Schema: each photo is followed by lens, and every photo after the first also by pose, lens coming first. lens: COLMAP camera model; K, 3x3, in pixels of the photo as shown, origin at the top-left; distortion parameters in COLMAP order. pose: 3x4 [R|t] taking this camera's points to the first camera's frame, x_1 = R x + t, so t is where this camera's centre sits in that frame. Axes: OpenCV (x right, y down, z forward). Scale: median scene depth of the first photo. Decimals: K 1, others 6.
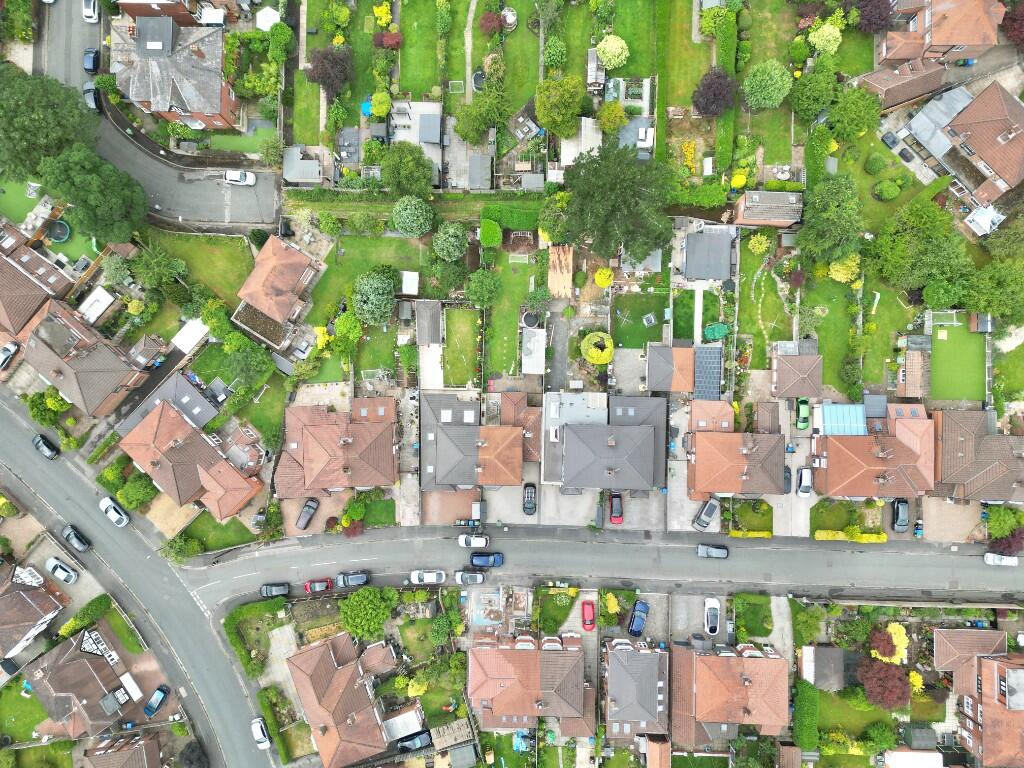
lens RADIAL K [[719.1, 0, 512.0], [0, 719.1, 384.0], [0, 0, 1]] dist [0.000705, -0.001914]
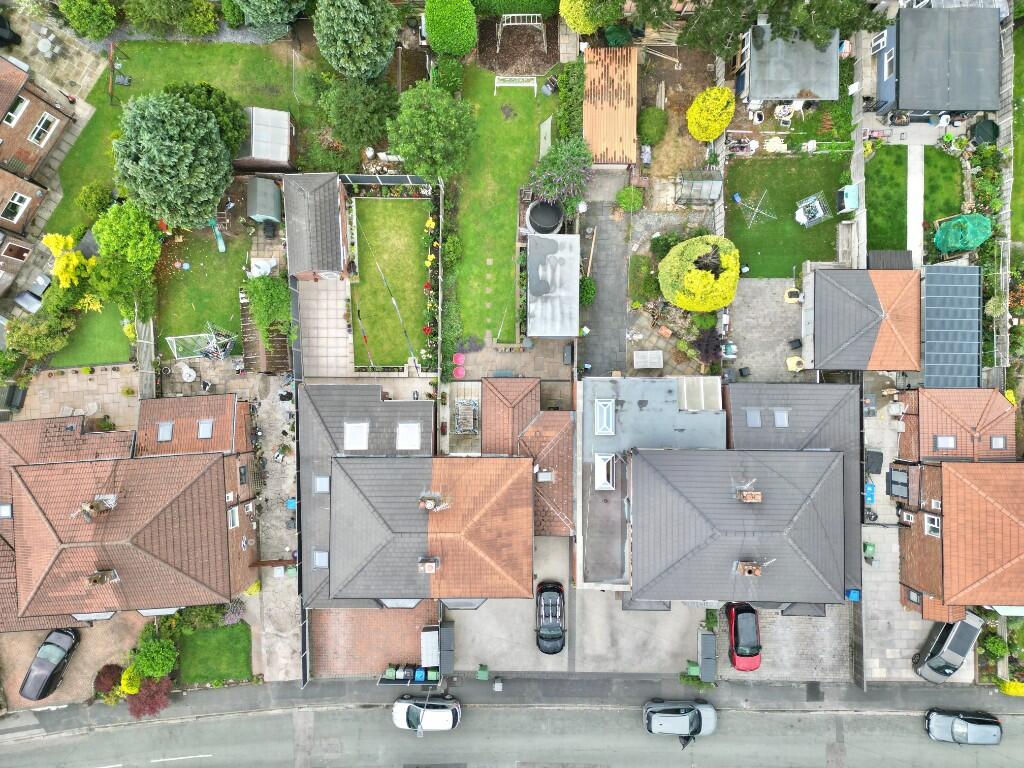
lens RADIAL K [[719.1, 0, 512.0], [0, 719.1, 384.0], [0, 0, 1]] dist [0.000705, -0.001914]
pose [[0.999788, -0.018893, 0.008143, -0.000002], [0.018924, 0.999814, -0.003737, 0.016123], [-0.008070, 0.003890, 0.999960, 0.551750]]
